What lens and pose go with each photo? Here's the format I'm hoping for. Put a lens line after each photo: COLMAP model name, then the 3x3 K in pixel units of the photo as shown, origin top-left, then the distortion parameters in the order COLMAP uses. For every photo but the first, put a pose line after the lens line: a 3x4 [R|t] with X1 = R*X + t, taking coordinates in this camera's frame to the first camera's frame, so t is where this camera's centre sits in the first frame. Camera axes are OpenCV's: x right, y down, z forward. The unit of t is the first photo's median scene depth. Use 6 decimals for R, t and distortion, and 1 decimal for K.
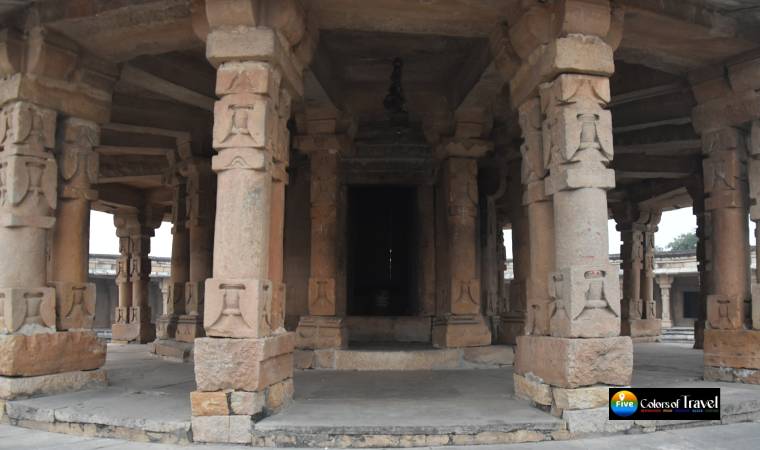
lens RADIAL K [[678.3, 0, 380.3], [0, 678.3, 227.3], [0, 0, 1]] dist [-0.082035, 0.076150]
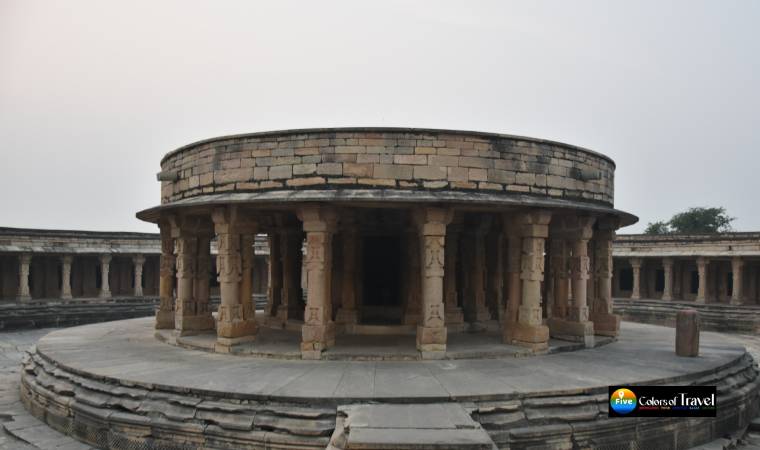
lens RADIAL K [[678.3, 0, 385.4], [0, 678.3, 252.2], [0, 0, 1]] dist [-0.082035, 0.076150]
pose [[0.998503, 0.004376, -0.054514, 0.249762], [0.000942, 0.995271, 0.097136, -0.434217], [0.054681, -0.097042, 0.993777, -1.862473]]
